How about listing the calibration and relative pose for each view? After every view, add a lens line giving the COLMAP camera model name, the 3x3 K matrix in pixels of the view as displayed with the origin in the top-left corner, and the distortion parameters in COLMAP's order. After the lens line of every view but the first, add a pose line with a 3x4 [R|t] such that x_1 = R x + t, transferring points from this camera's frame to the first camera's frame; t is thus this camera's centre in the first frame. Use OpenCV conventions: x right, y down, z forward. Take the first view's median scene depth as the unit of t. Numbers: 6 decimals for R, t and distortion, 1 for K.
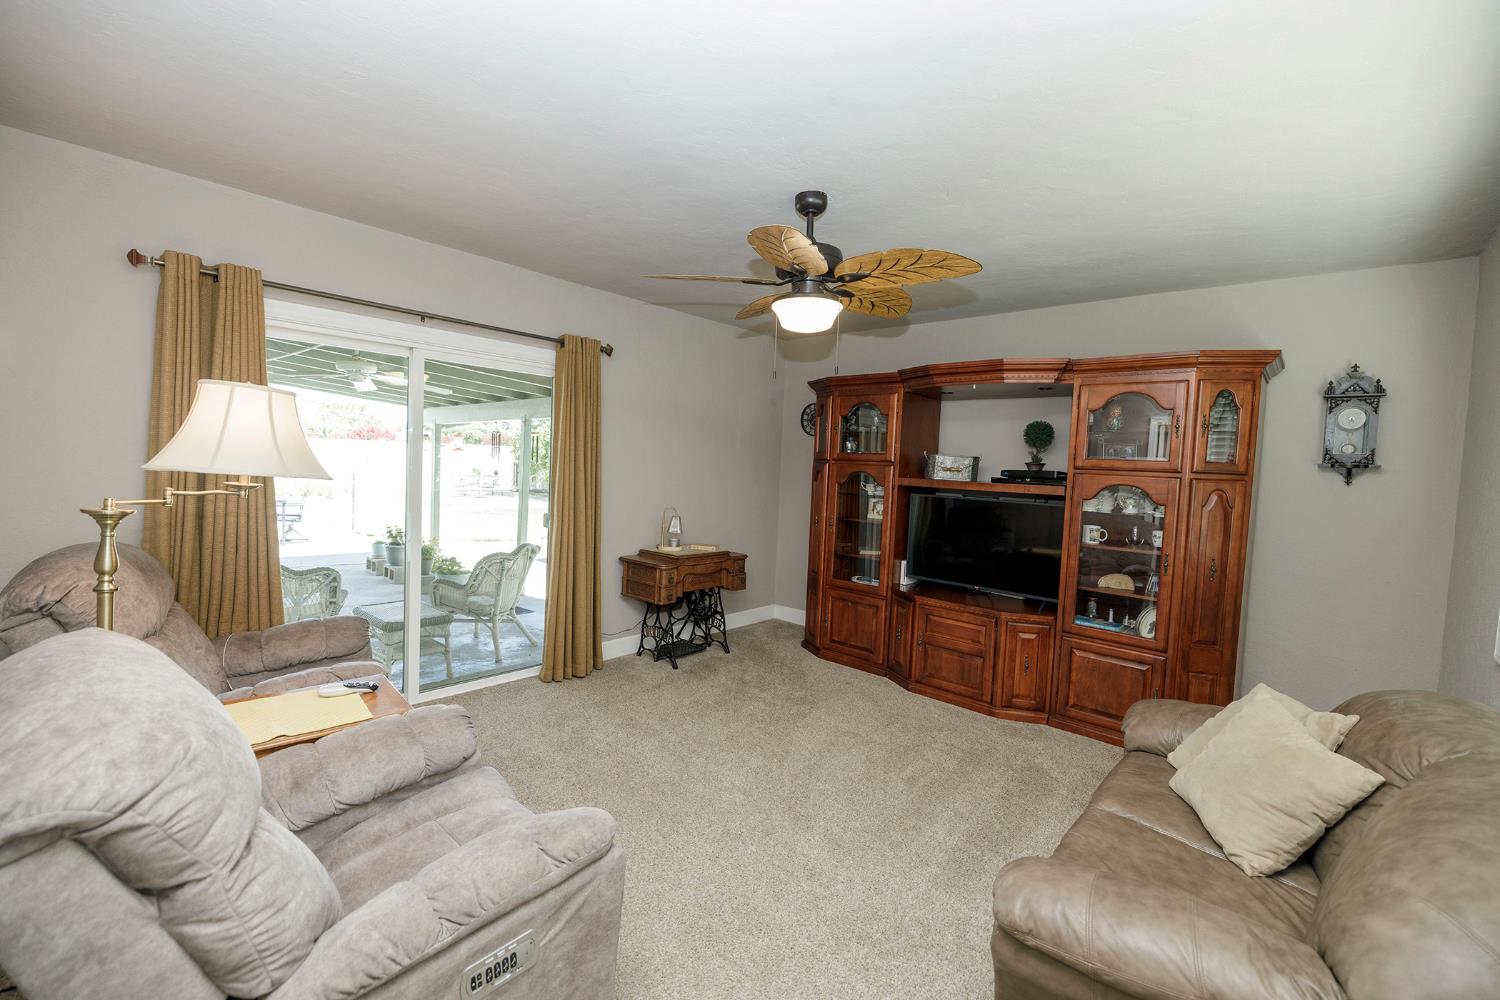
lens RADIAL K [[624.0, 0, 741.4], [0, 624.0, 495.3], [0, 0, 1]] dist [-0.001014, 0.000081]
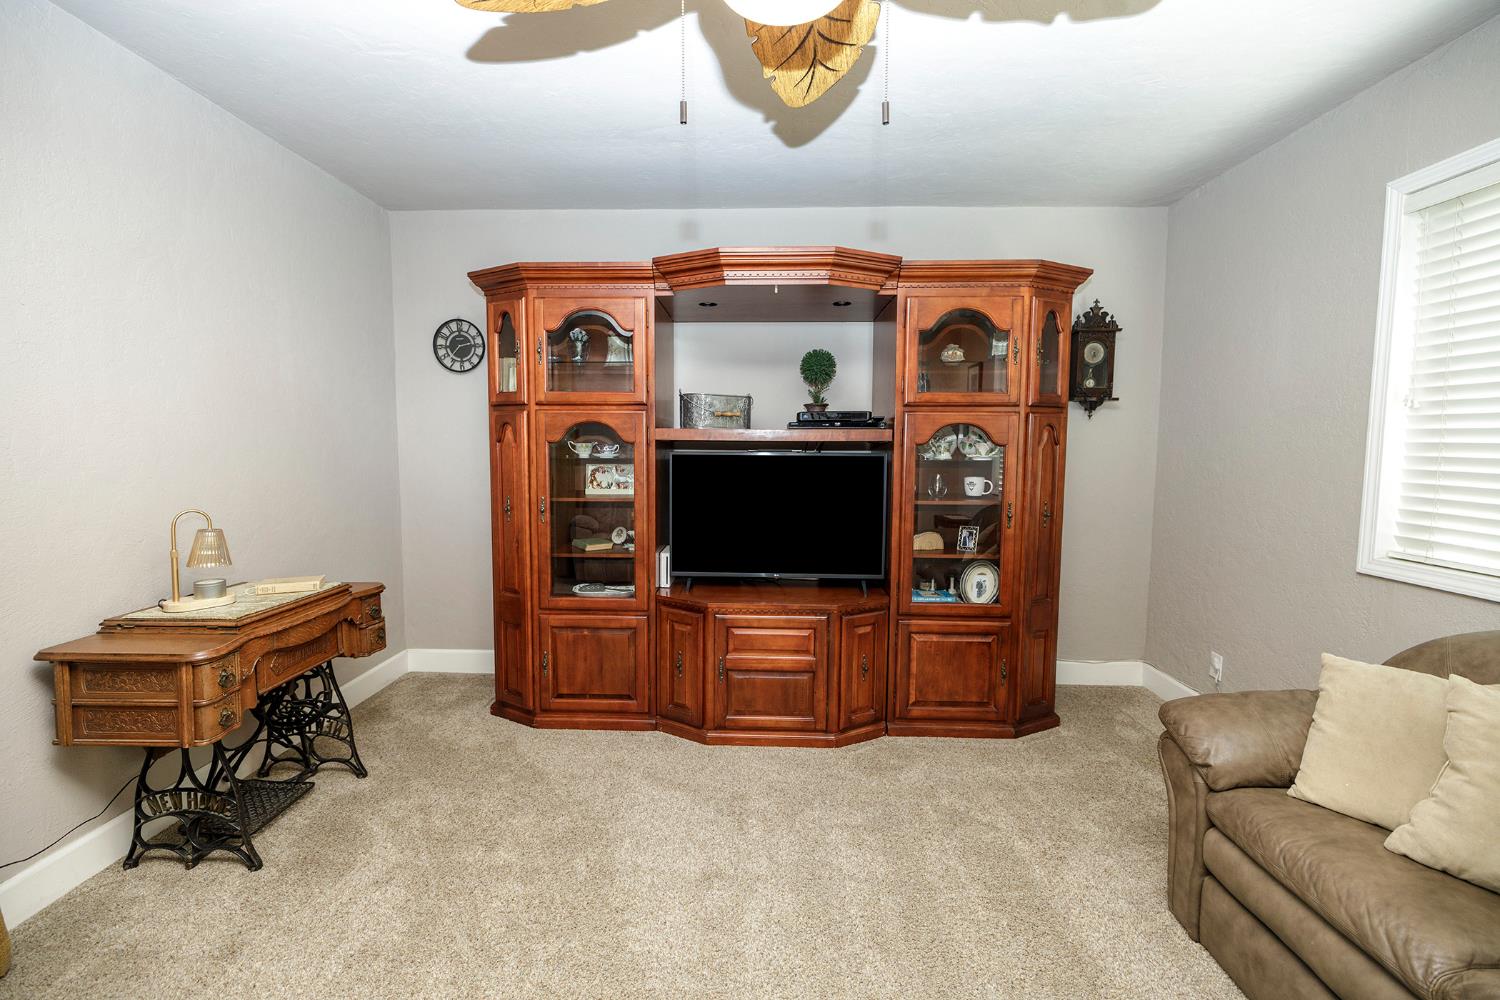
lens RADIAL K [[629.6, 0, 745.4], [0, 629.6, 487.5], [0, 0, 1]] dist [0.000605, 0.000026]
pose [[0.762835, -0.089343, 0.640391, -0.103079], [0.063470, 0.995971, 0.063346, -0.002805], [-0.643471, -0.007677, 0.765432, 0.424306]]
